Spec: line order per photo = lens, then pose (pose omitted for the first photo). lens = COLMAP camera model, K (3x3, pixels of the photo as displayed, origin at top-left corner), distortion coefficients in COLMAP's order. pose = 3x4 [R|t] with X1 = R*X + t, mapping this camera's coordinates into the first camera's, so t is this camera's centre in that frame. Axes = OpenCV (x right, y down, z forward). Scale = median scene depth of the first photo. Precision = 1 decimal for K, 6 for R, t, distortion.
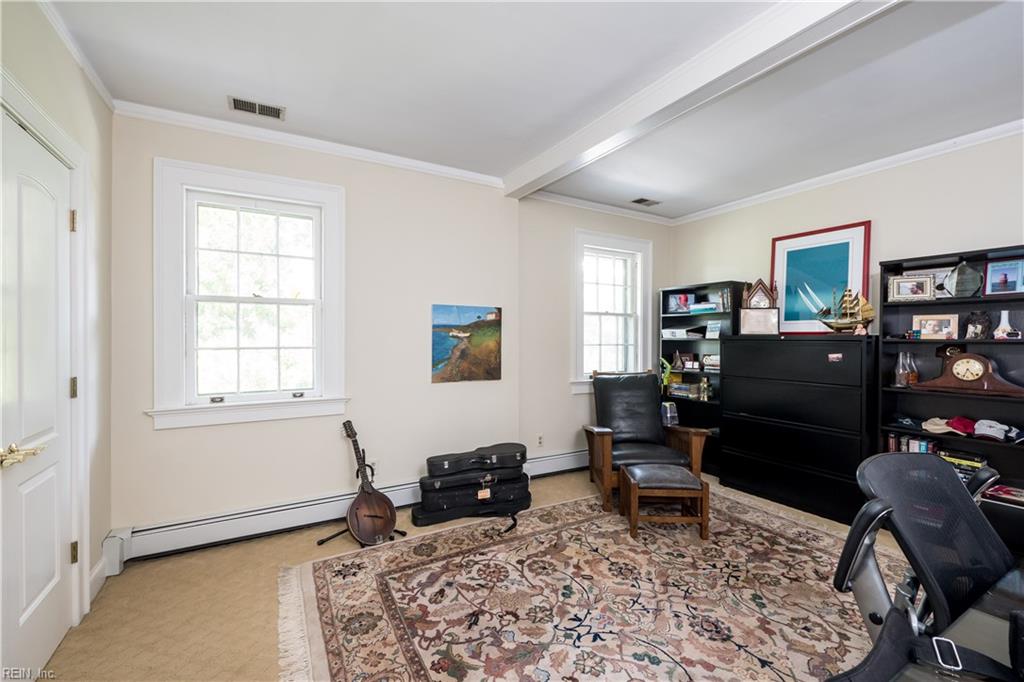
lens RADIAL K [[429.2, 0, 509.4], [0, 429.2, 344.5], [0, 0, 1]] dist [-0.005698, 0.000030]
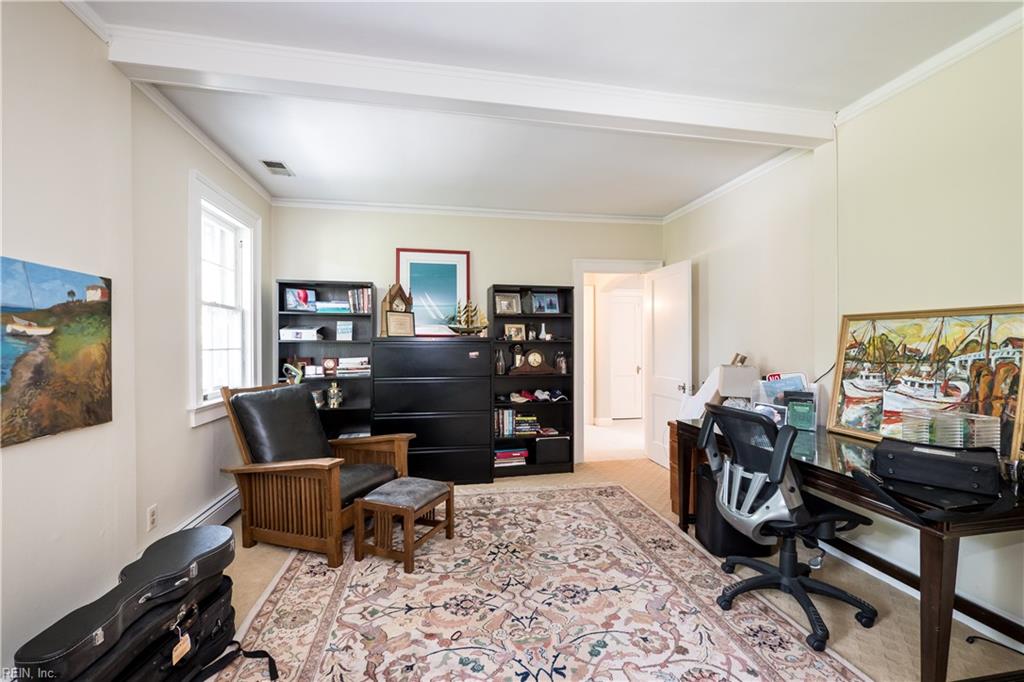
lens RADIAL K [[429.2, 0, 509.4], [0, 429.2, 344.5], [0, 0, 1]] dist [-0.005698, 0.000030]
pose [[0.338445, -0.008407, 0.940949, -0.368941], [0.015647, 0.999872, 0.003306, -0.003185], [-0.940856, 0.013604, 0.338534, 0.432145]]
